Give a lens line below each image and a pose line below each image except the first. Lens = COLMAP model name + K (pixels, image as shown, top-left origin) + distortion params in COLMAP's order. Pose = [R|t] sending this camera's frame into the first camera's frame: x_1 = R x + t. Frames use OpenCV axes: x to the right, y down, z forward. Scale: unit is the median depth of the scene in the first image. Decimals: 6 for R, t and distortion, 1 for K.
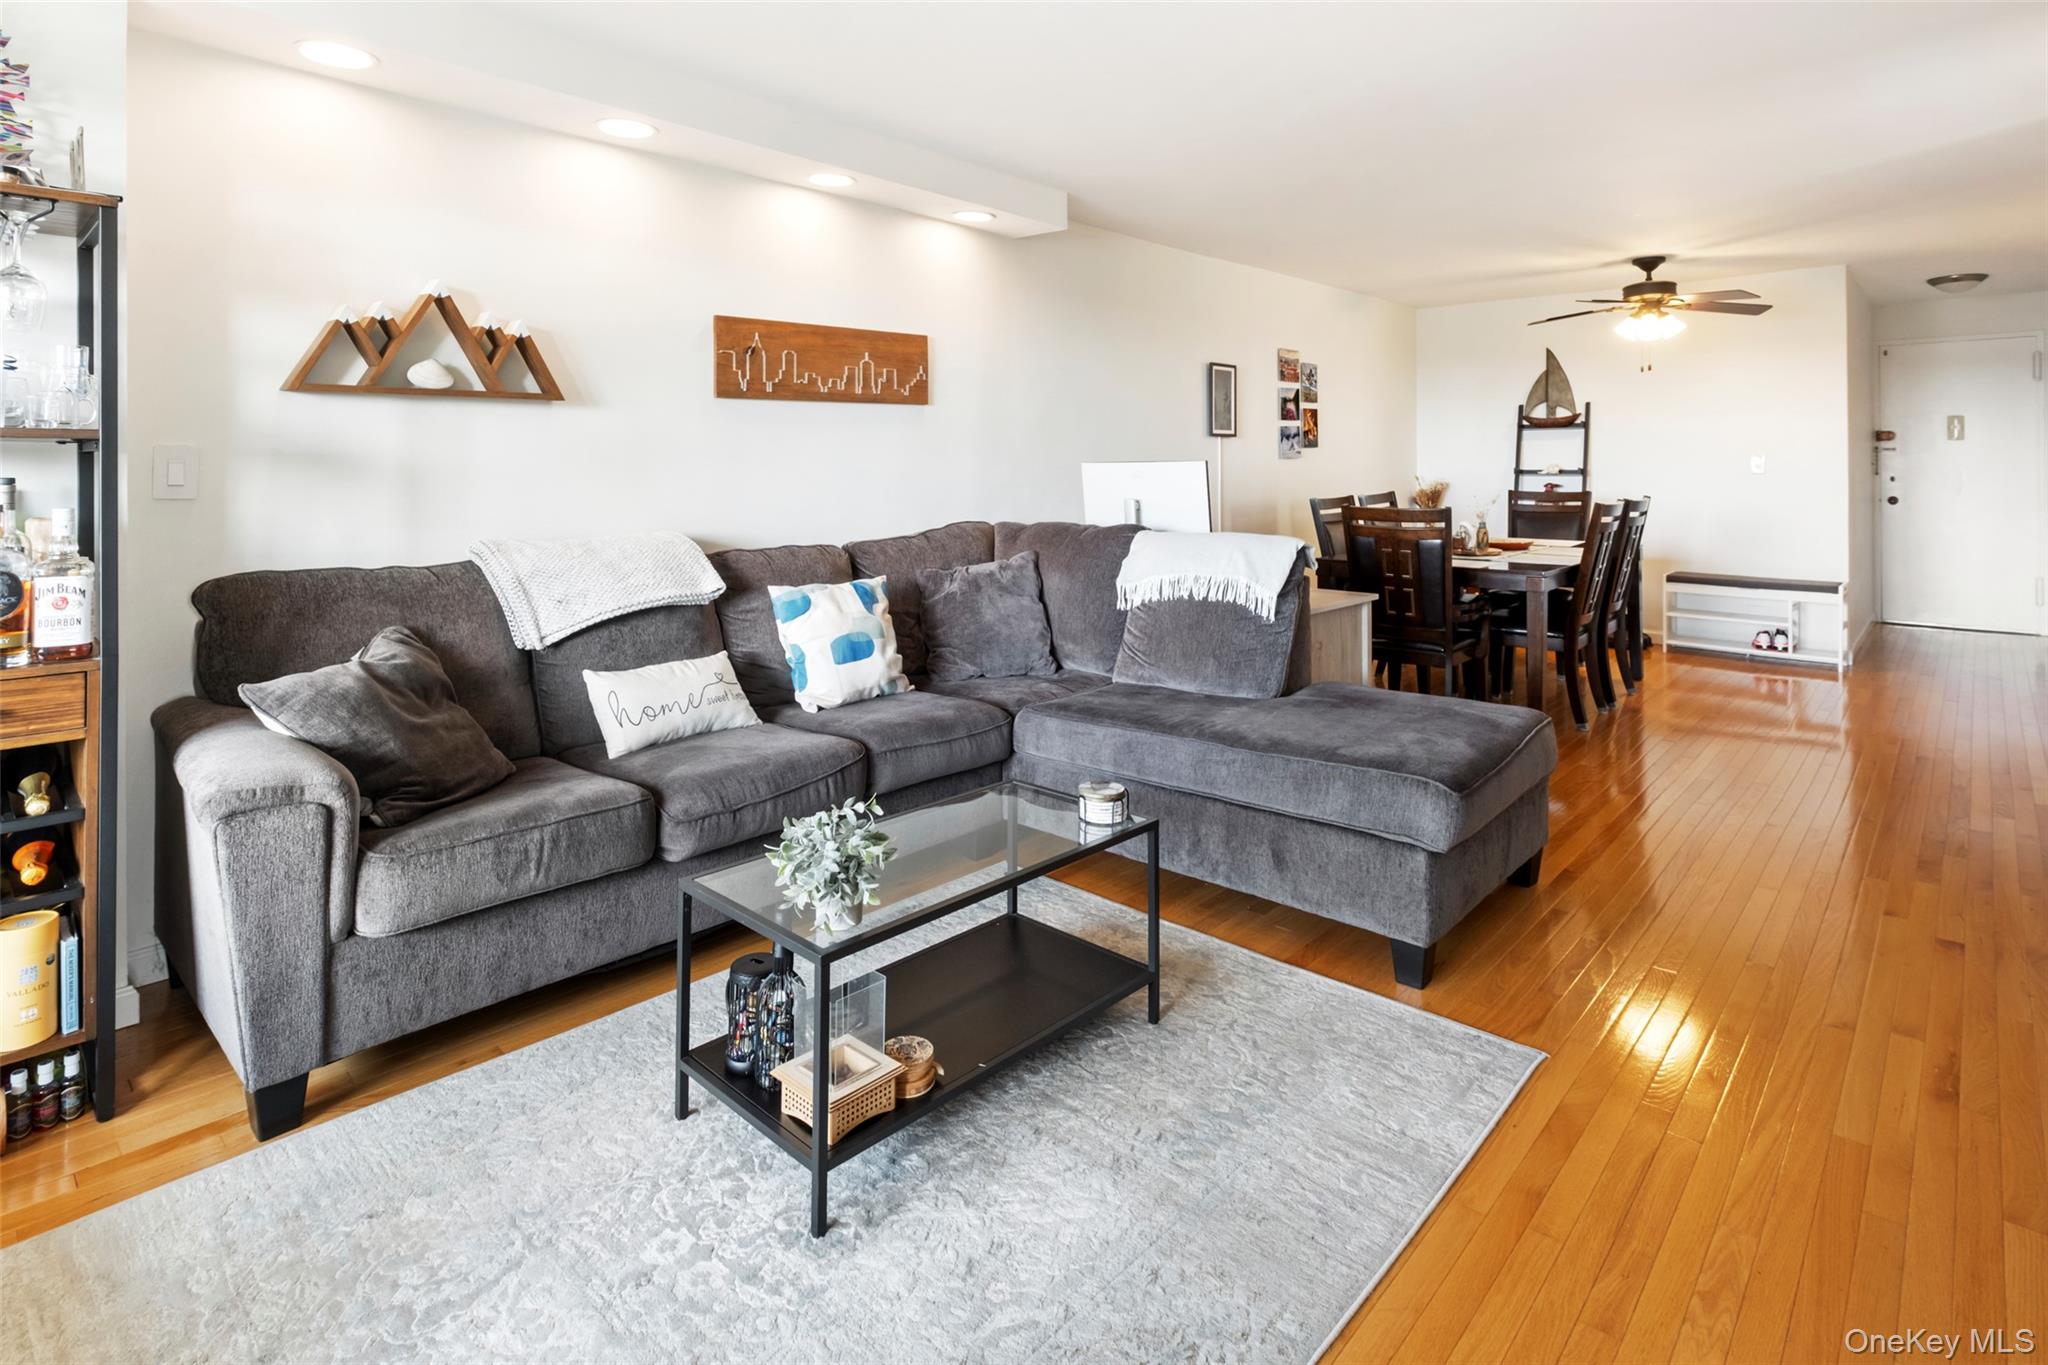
lens RADIAL K [[1020.6, 0, 1024.3], [0, 1020.6, 647.0], [0, 0, 1]] dist [-0.002985, -0.000583]
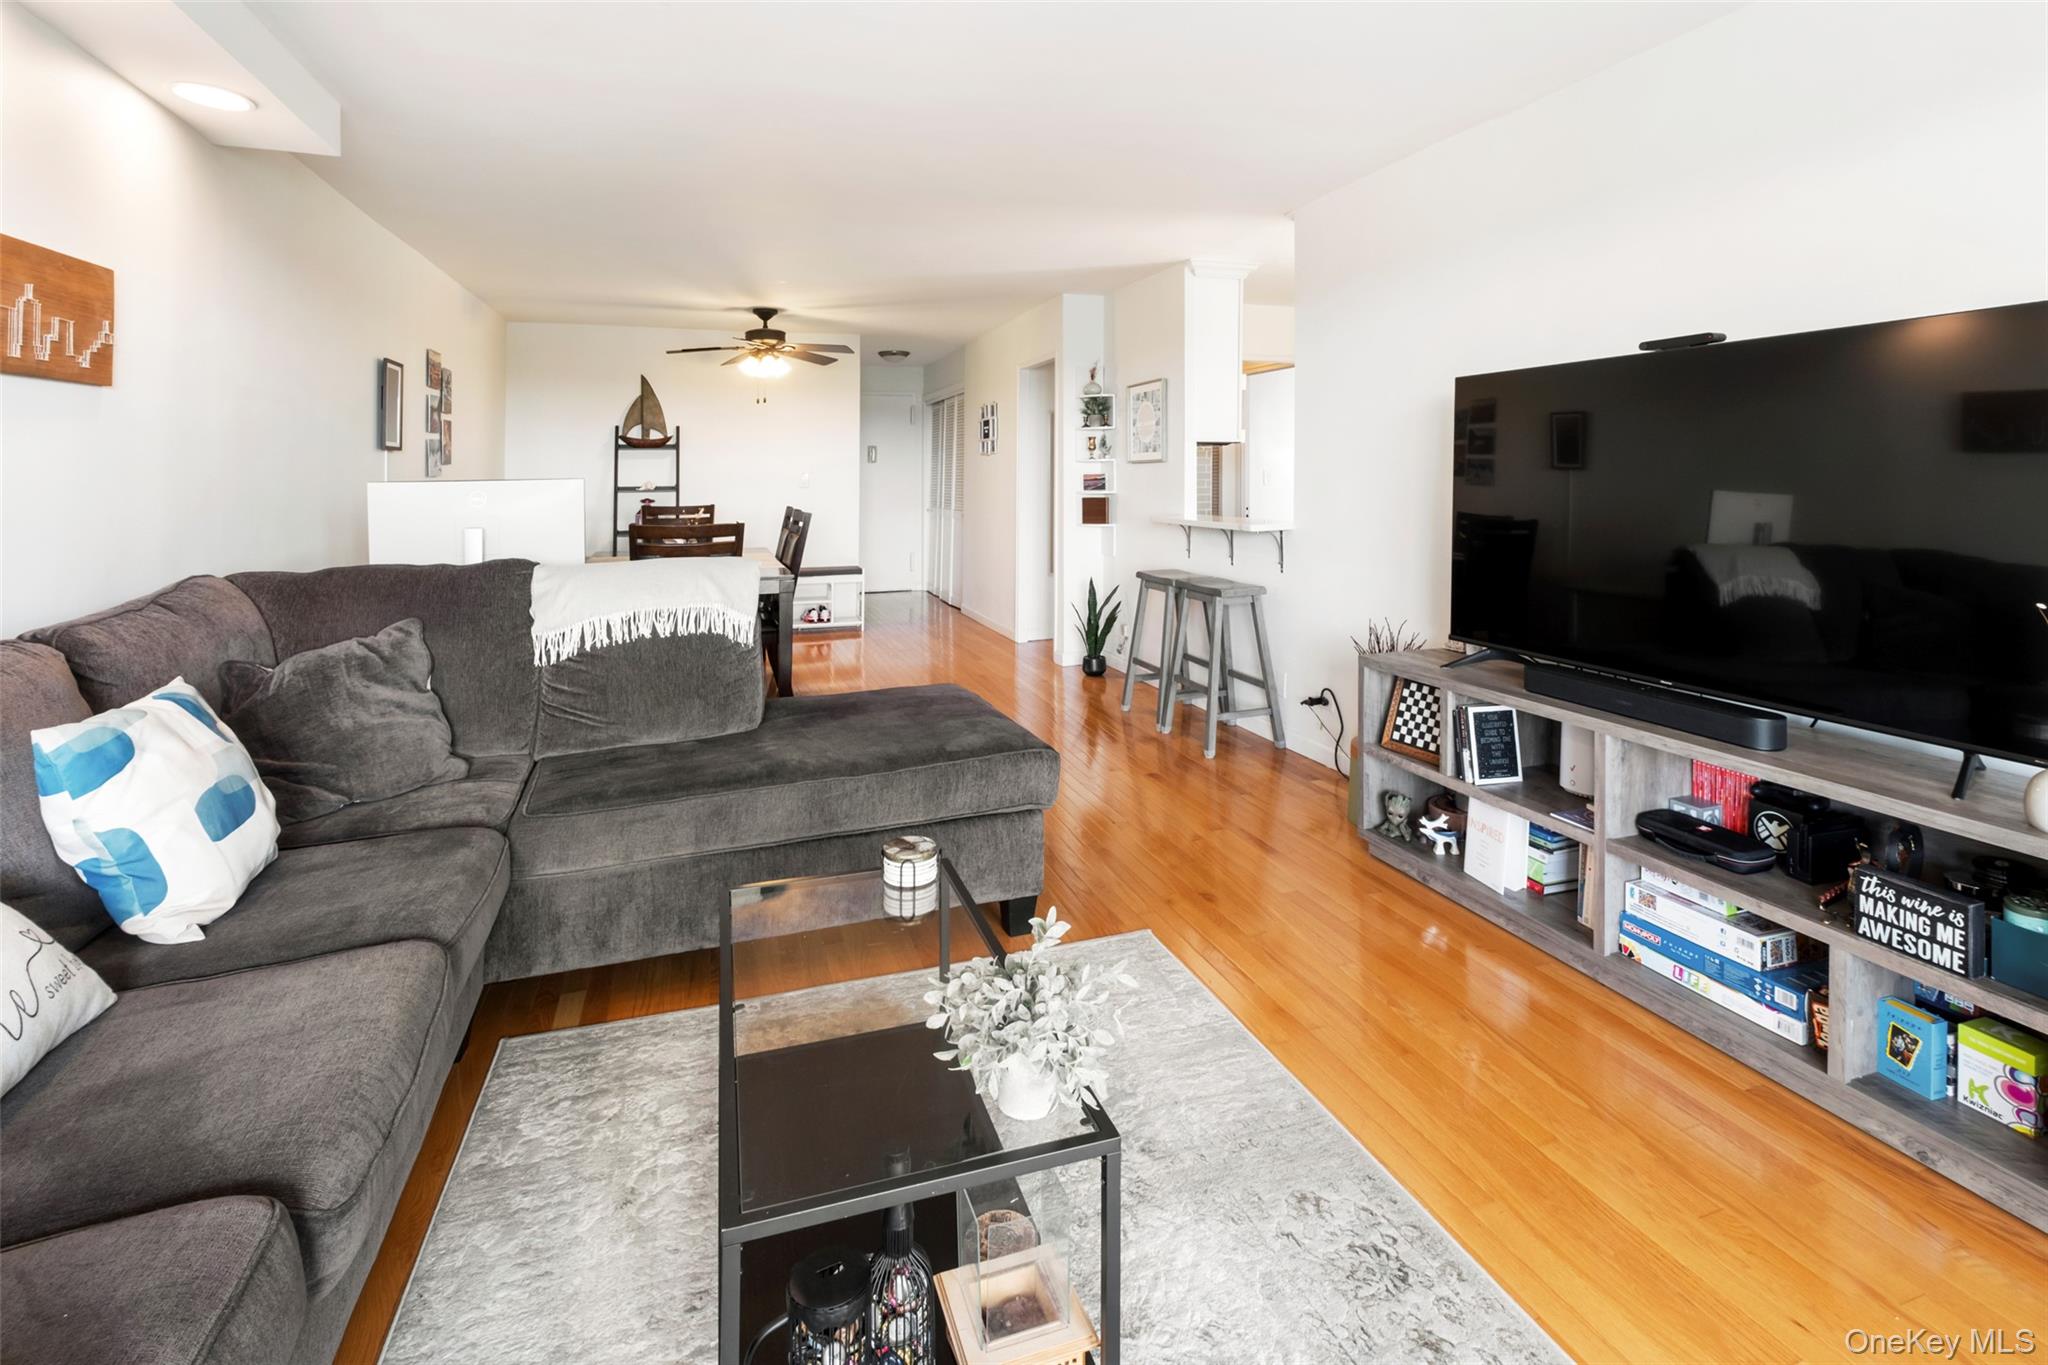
lens RADIAL K [[954.4, 0, 1028.9], [0, 954.4, 615.6], [0, 0, 1]] dist [0.000562, -0.000194]
pose [[0.488954, -0.127286, 0.862973, -0.223939], [0.160692, 0.985509, 0.054313, -0.034336], [-0.857381, 0.112116, 0.502323, 0.189737]]
